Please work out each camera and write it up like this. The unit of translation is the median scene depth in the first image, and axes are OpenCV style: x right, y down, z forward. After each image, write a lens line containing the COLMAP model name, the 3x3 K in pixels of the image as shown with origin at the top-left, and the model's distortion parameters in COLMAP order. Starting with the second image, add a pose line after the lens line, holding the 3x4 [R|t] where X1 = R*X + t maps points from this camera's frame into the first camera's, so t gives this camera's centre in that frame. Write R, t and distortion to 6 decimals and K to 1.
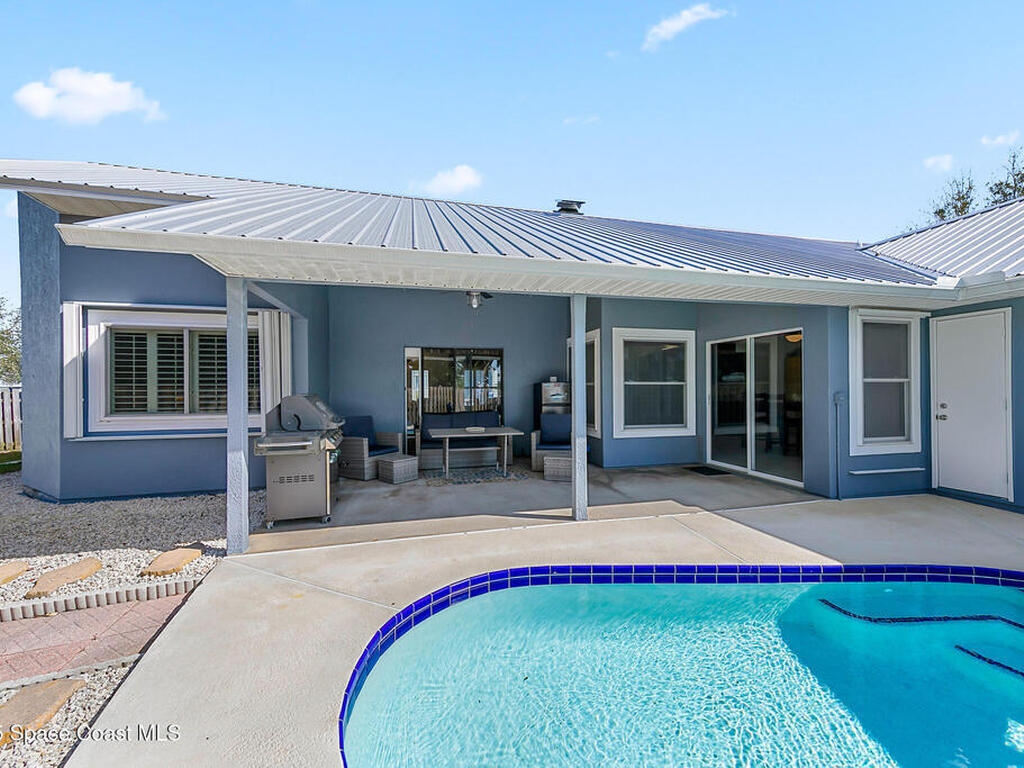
lens RADIAL K [[416.5, 0, 512.0], [0, 416.5, 384.0], [0, 0, 1]] dist [0.002498, 0.000231]
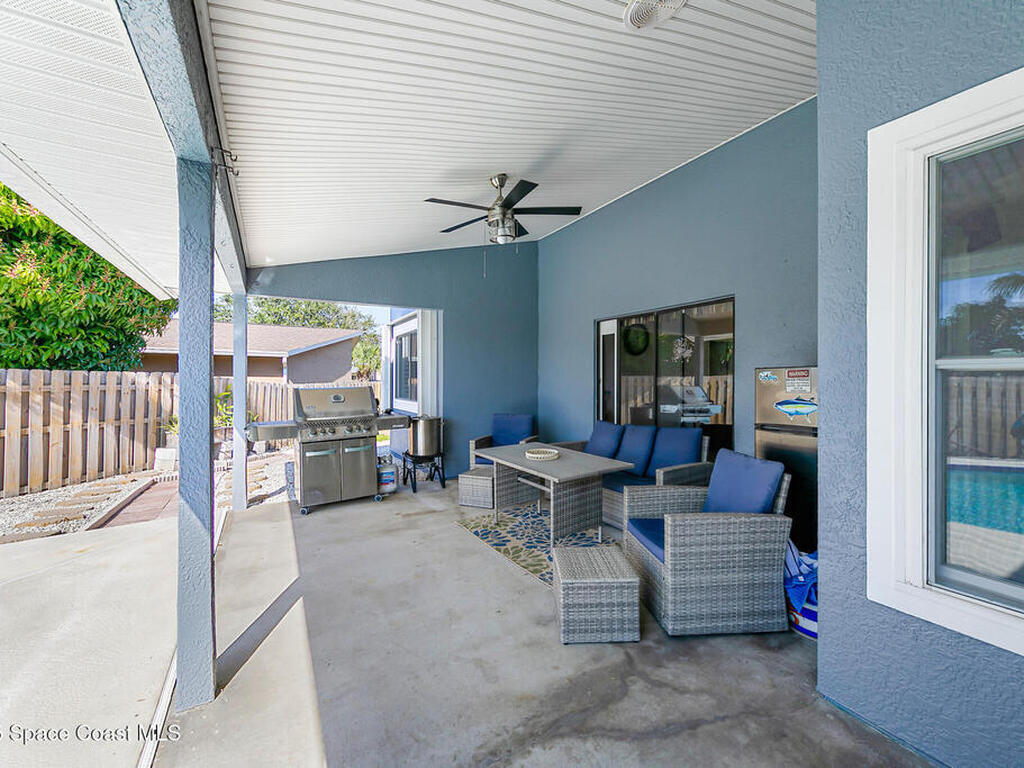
lens RADIAL K [[416.5, 0, 512.0], [0, 416.5, 384.0], [0, 0, 1]] dist [0.002498, 0.000231]
pose [[0.284400, 0.015204, -0.958585, 0.540141], [0.014987, 0.999682, 0.020302, -0.000194], [0.958589, -0.020140, 0.284082, 0.965795]]
